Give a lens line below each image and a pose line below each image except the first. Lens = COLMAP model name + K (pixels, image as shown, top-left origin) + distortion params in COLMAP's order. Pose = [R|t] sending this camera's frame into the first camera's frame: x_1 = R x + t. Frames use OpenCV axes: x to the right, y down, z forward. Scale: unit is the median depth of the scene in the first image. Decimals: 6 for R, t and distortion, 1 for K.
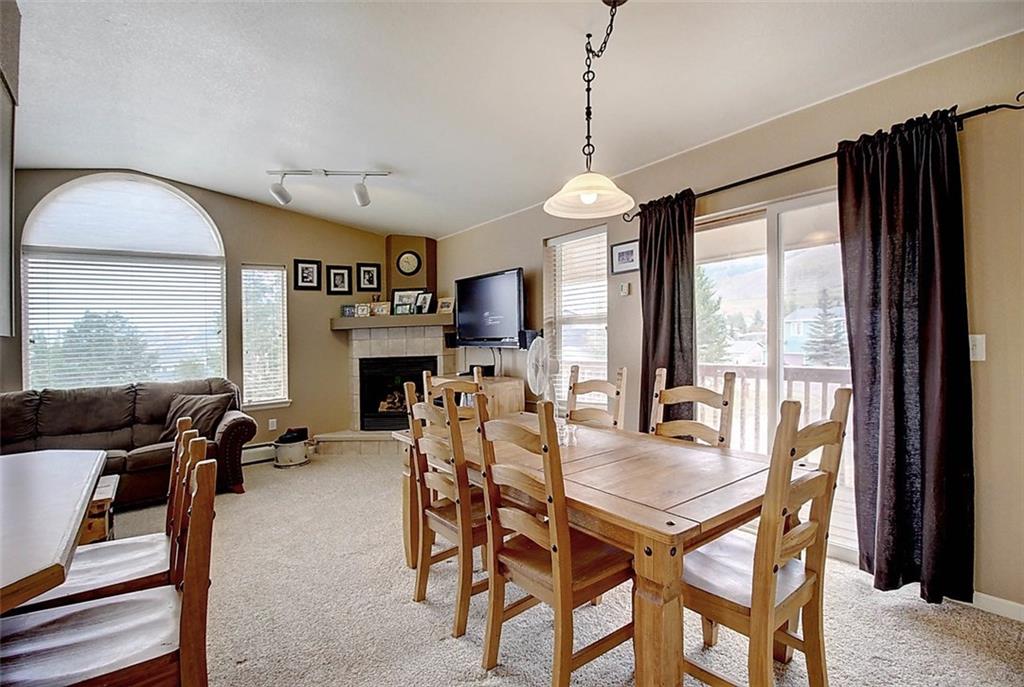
lens RADIAL K [[477.1, 0, 495.0], [0, 477.1, 355.3], [0, 0, 1]] dist [-0.010550, -0.002854]
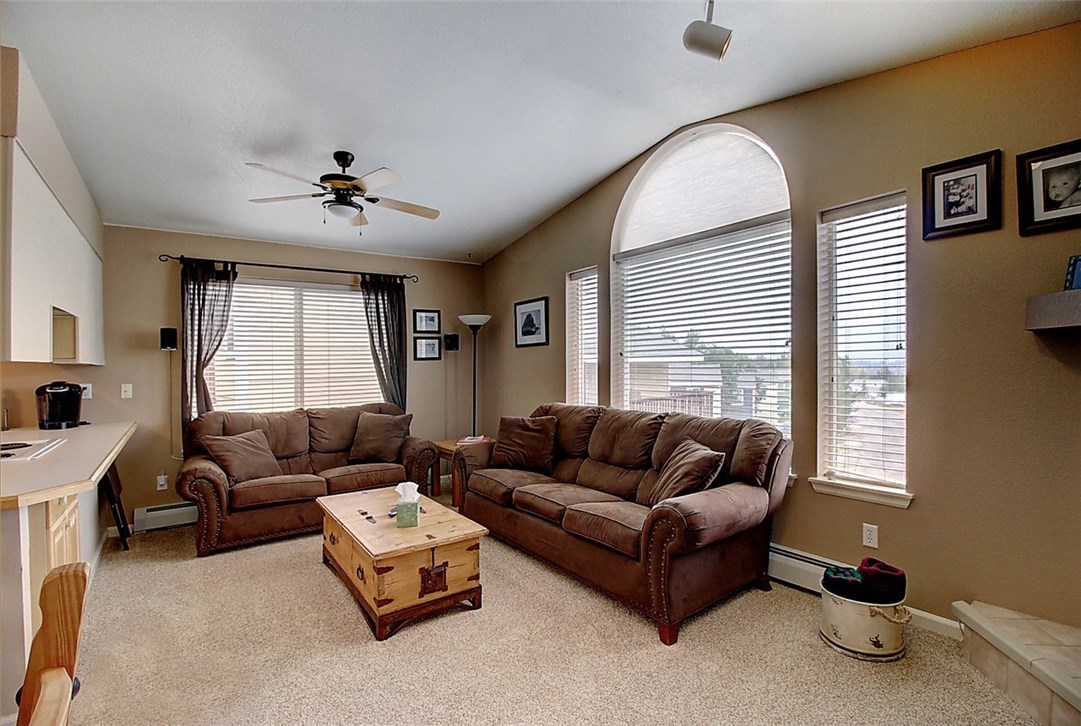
lens RADIAL K [[506.5, 0, 558.6], [0, 506.5, 359.2], [0, 0, 1]] dist [-0.011838, -0.006348]
pose [[0.027422, 0.025932, -0.999288, 0.027432], [-0.032229, 0.999167, 0.025044, -0.040022], [0.999104, 0.031519, 0.028235, 0.823529]]
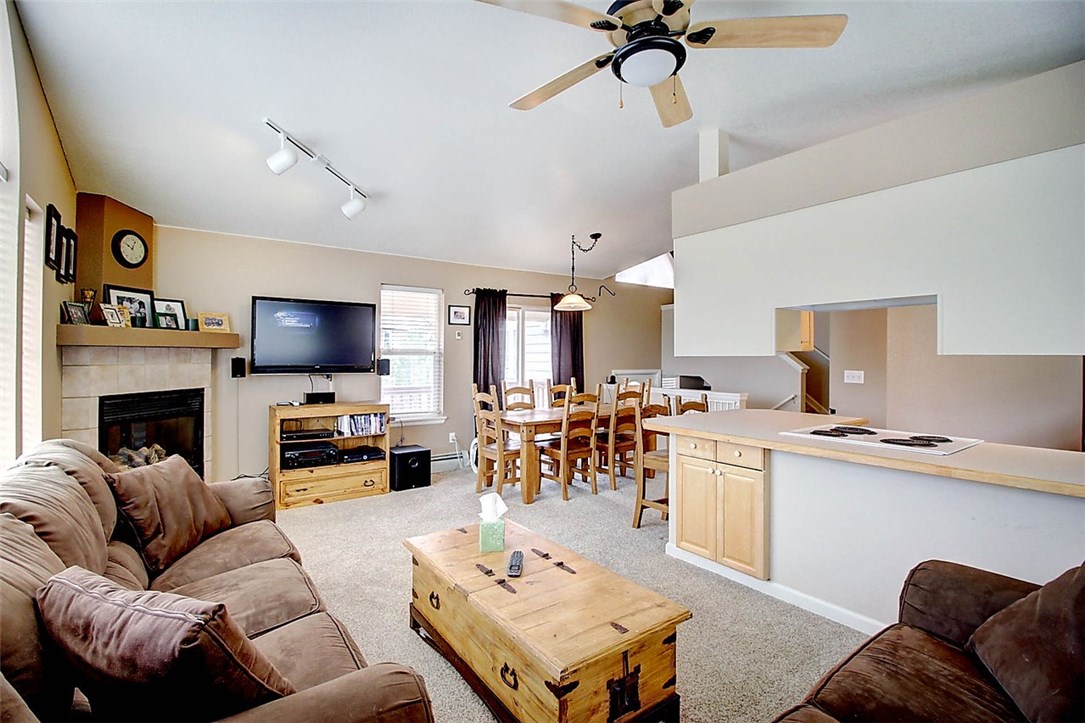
lens RADIAL K [[505.5, 0, 545.9], [0, 505.5, 356.9], [0, 0, 1]] dist [-0.010550, -0.002854]
pose [[-0.016764, 0.034200, 0.999274, -1.317502], [0.043686, 0.998485, -0.033440, 0.002223], [-0.998905, 0.043094, -0.018232, 0.696179]]
